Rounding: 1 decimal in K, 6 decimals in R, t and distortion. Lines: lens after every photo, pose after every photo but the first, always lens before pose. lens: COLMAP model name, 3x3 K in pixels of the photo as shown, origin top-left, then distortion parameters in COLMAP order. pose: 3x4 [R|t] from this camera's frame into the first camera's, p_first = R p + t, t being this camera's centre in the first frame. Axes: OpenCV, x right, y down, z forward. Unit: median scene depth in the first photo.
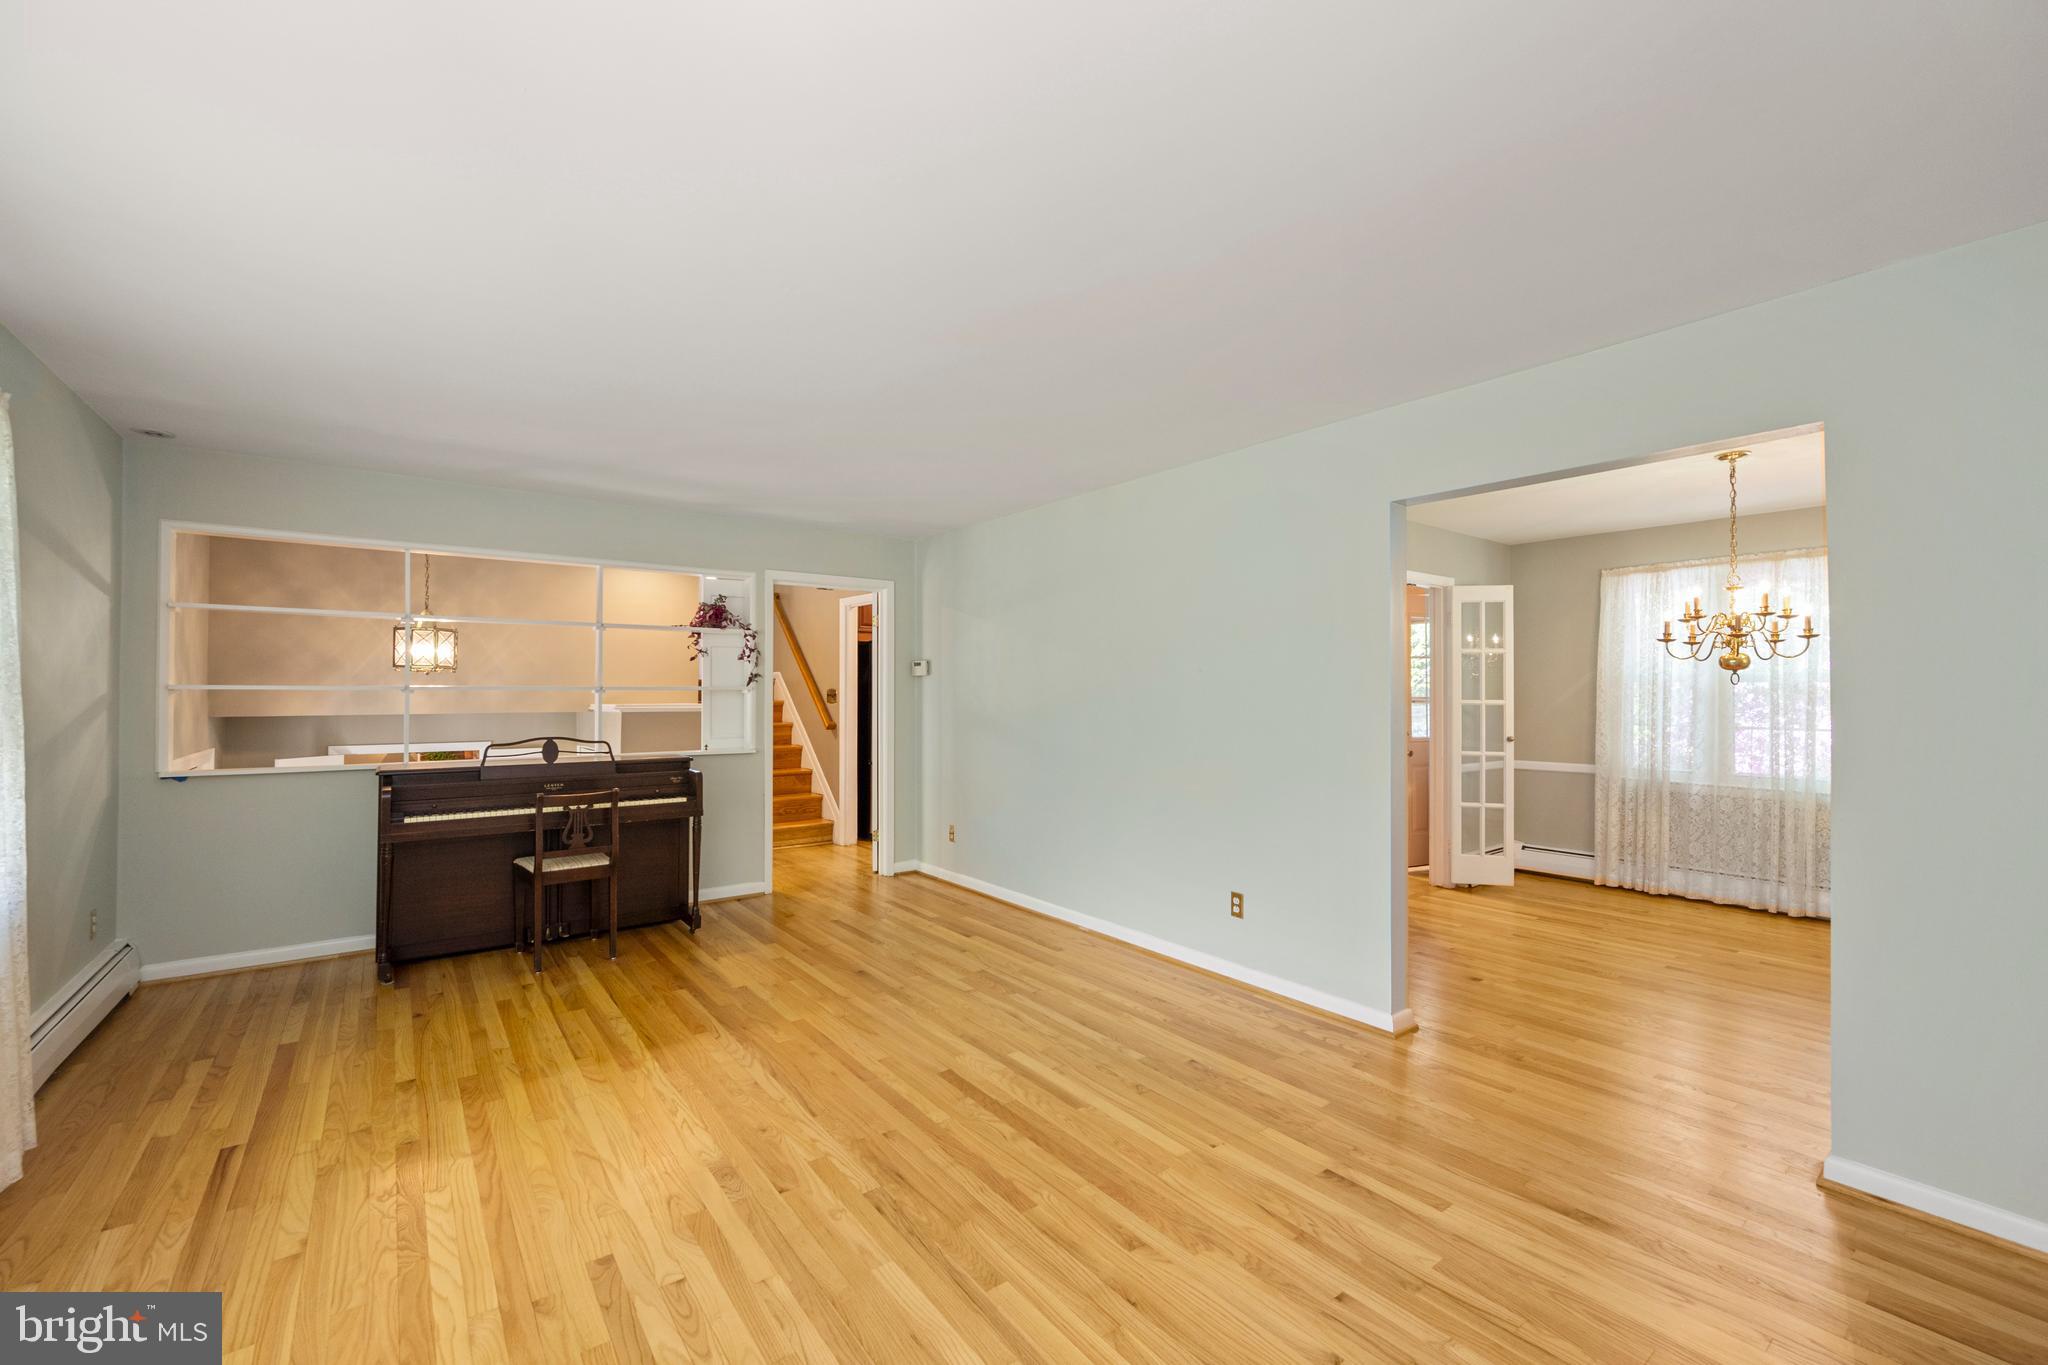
lens RADIAL K [[833.6, 0, 1050.6], [0, 833.6, 681.0], [0, 0, 1]] dist [-0.001063, -0.000080]
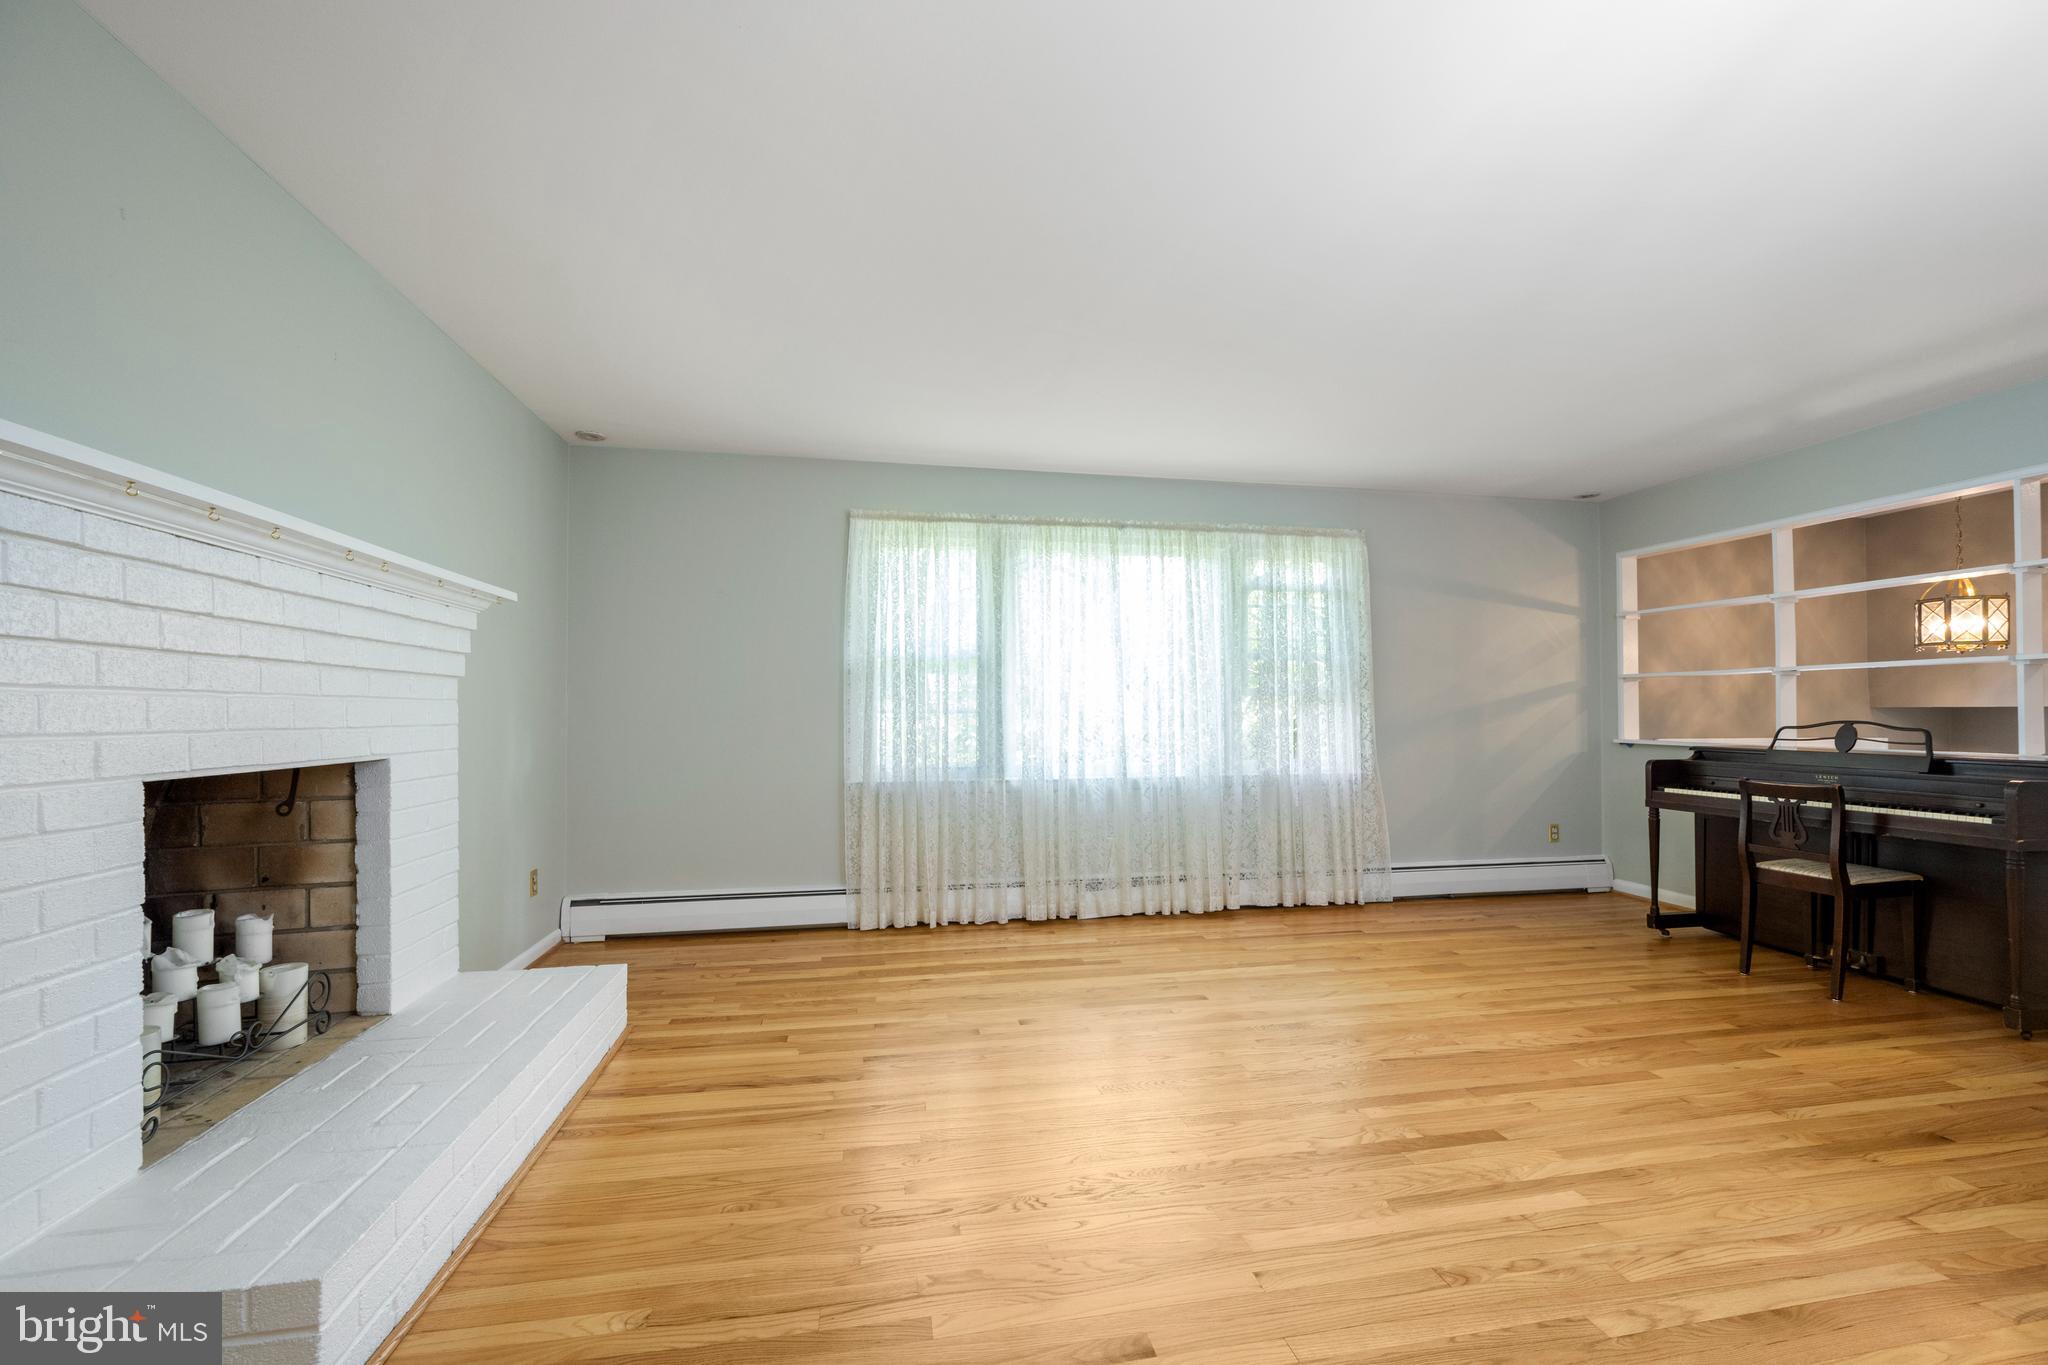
lens RADIAL K [[842.7, 0, 1021.5], [0, 842.7, 743.1], [0, 0, 1]] dist [-0.000207, 0.000133]
pose [[-0.465059, 0.030067, -0.884769, 0.601616], [0.008111, 0.999526, 0.029703, 0.067961], [0.885243, 0.006638, -0.465082, 0.780614]]
